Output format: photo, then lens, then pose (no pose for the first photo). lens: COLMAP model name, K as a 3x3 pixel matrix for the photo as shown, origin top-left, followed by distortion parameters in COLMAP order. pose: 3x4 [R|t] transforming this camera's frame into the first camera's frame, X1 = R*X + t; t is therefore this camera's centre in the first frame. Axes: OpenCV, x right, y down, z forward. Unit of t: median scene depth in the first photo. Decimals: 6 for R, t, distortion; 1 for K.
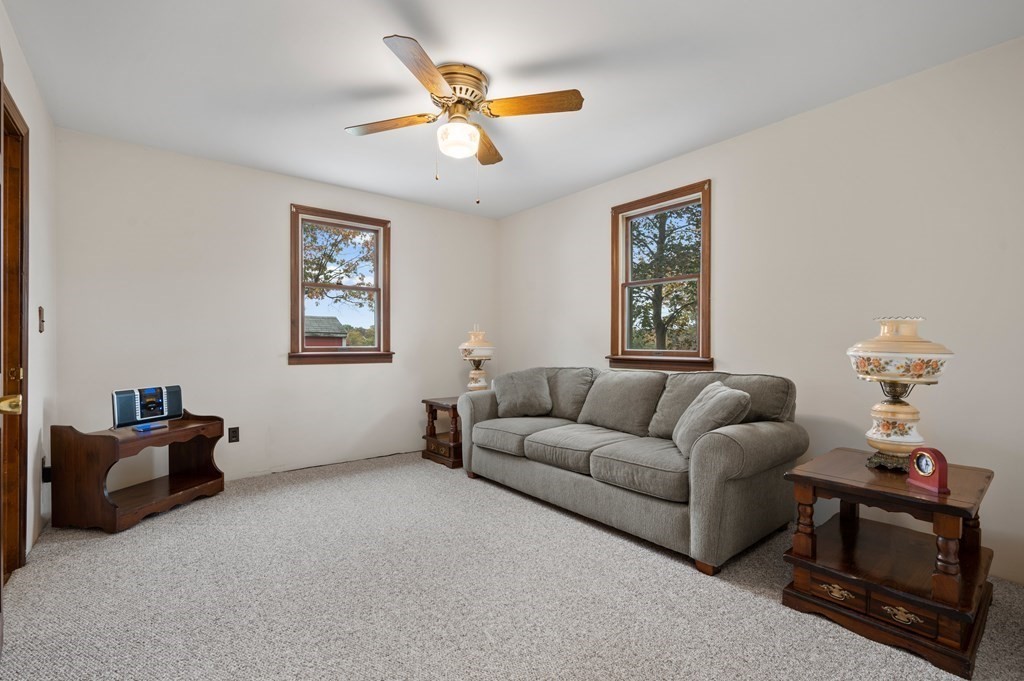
lens RADIAL K [[447.2, 0, 512.0], [0, 447.2, 340.5], [0, 0, 1]] dist [-0.003686, -0.000643]
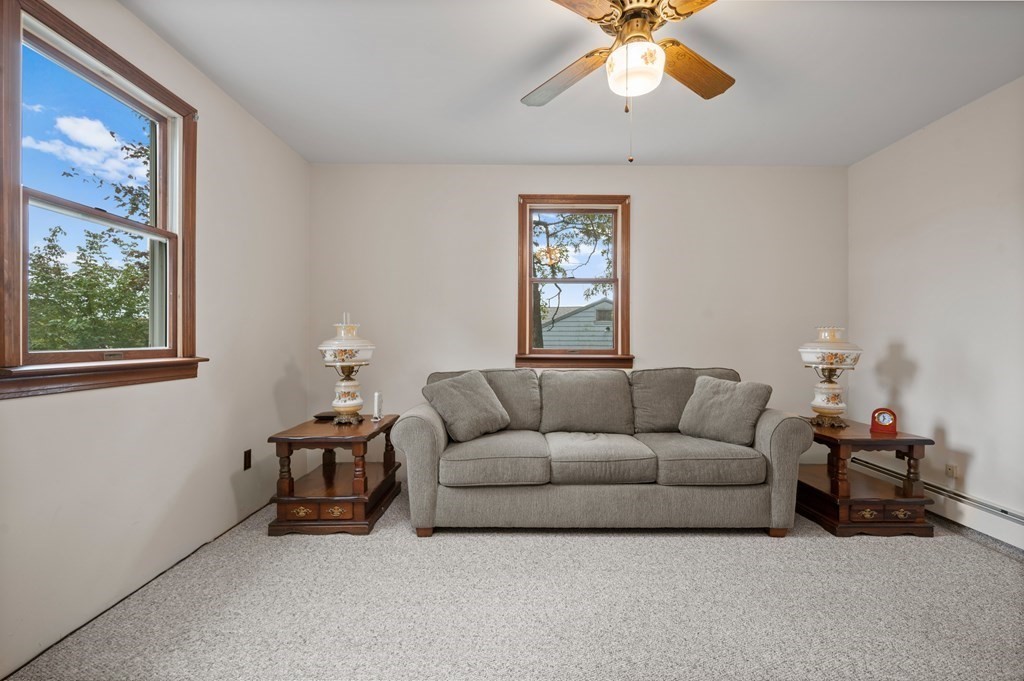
lens RADIAL K [[447.2, 0, 512.0], [0, 447.2, 340.5], [0, 0, 1]] dist [-0.003686, -0.000643]
pose [[0.639028, 0.002954, 0.769178, -0.652221], [-0.007759, 0.999967, 0.002606, 0.001902], [-0.769144, -0.007634, 0.639030, 0.555023]]
